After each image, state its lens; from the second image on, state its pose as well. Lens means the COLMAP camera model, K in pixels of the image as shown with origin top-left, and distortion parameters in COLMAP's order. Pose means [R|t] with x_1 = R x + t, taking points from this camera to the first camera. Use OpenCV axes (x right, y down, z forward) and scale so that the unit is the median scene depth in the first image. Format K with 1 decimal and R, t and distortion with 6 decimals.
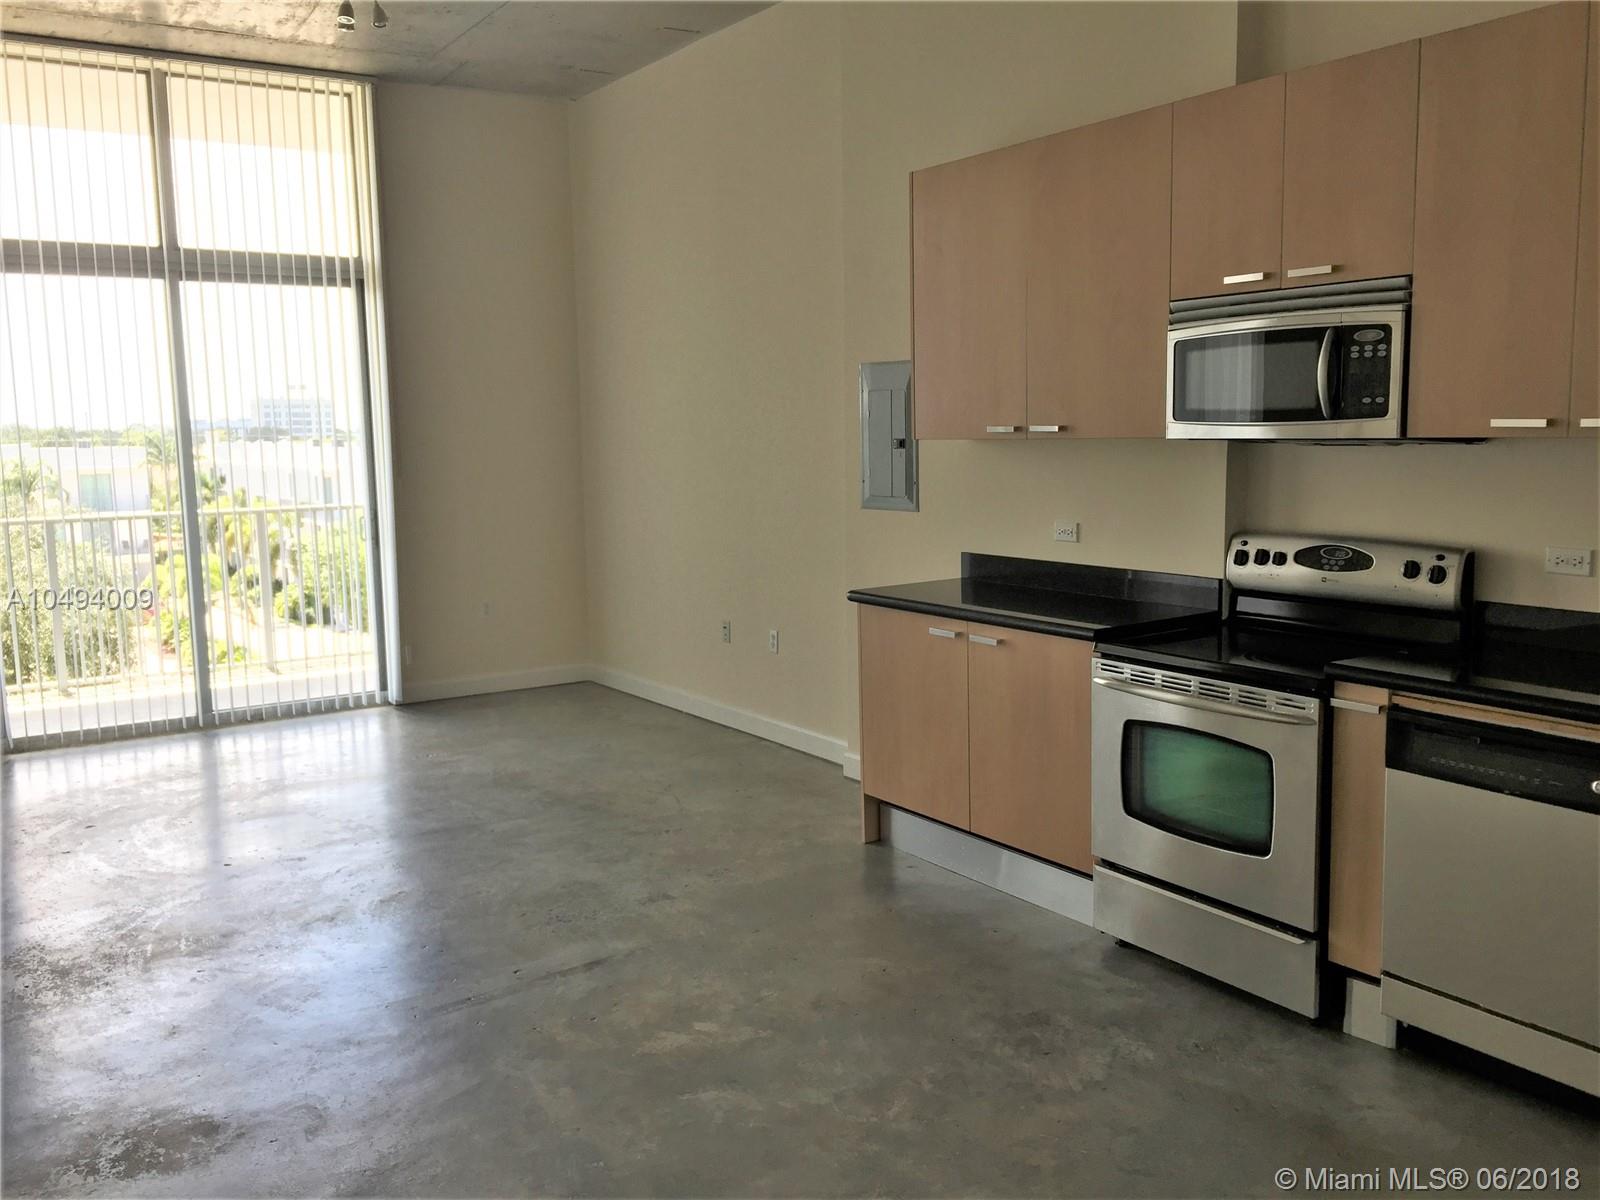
lens RADIAL K [[1366.4, 0, 794.9], [0, 1366.4, 602.6], [0, 0, 1]] dist [0.062468, 0.000756]
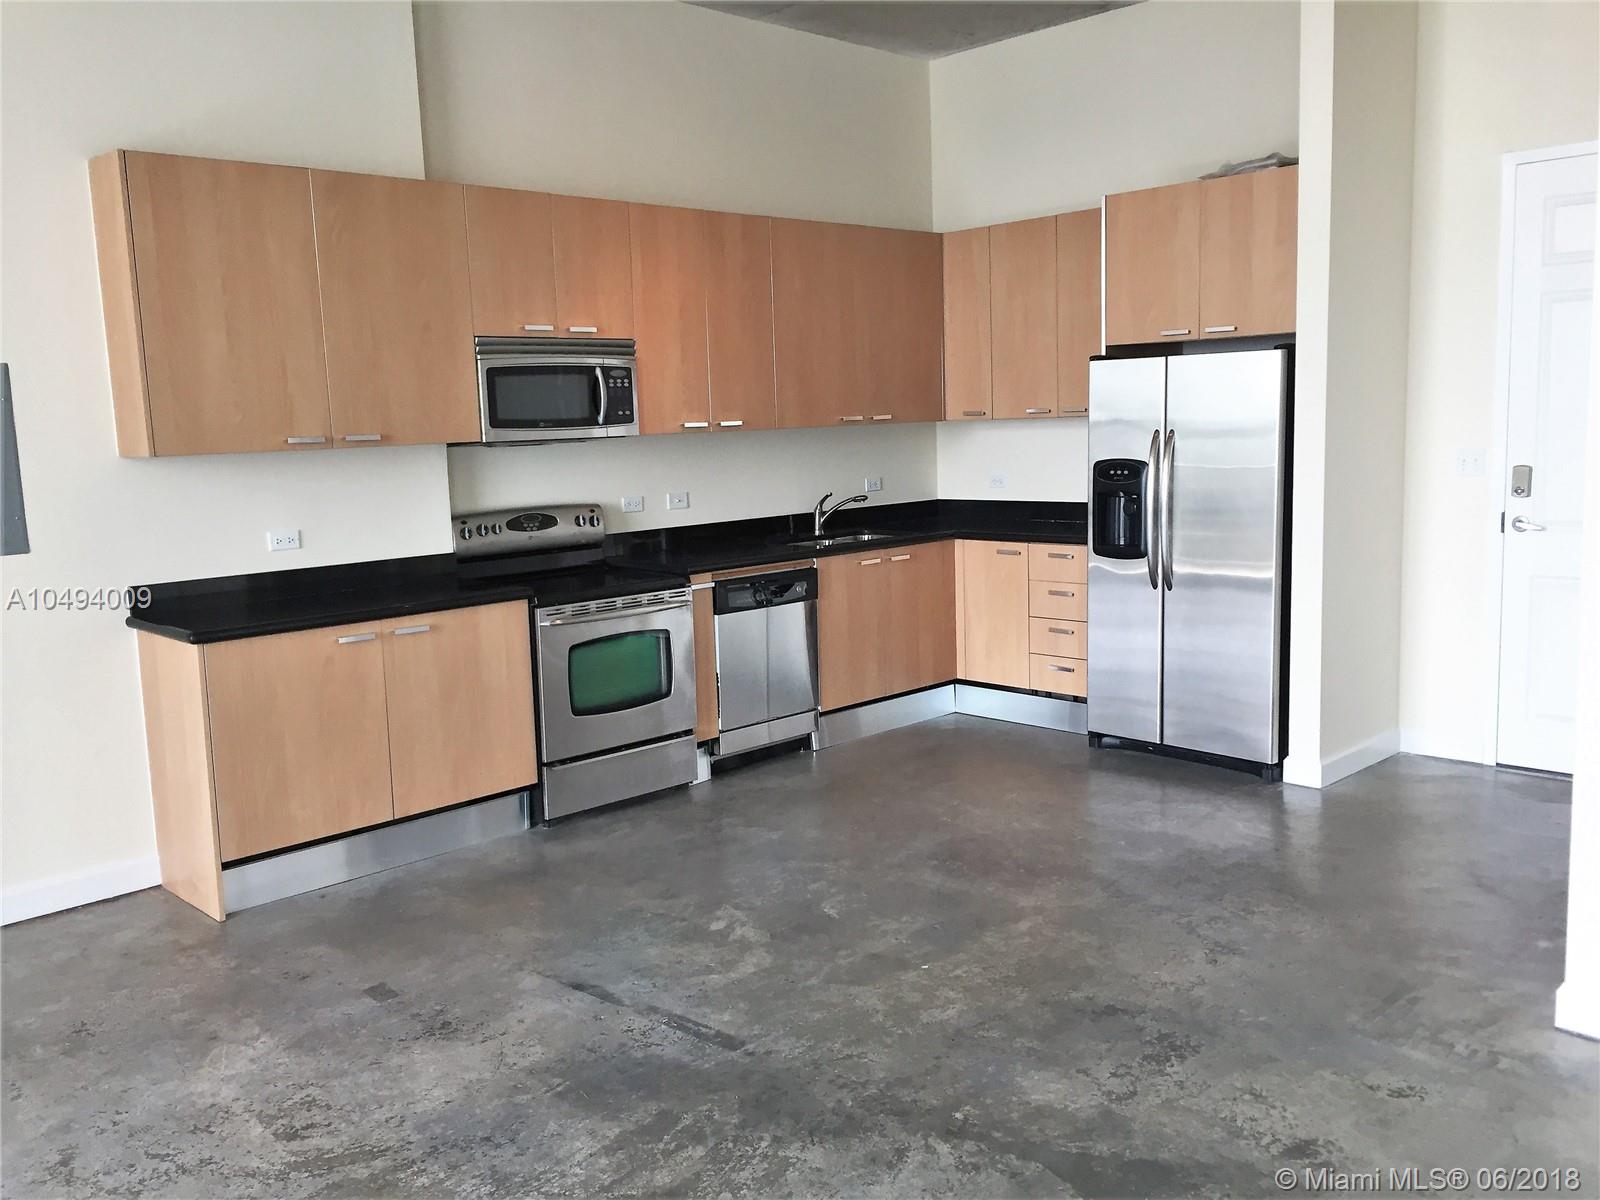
lens RADIAL K [[1366.4, 0, 799.6], [0, 1366.4, 594.1], [0, 0, 1]] dist [0.062468, 0.000756]
pose [[-0.170170, -0.110801, 0.979166, -1.215400], [0.166145, 0.976207, 0.139341, -0.125881], [-0.971307, 0.186395, -0.147712, 1.059664]]
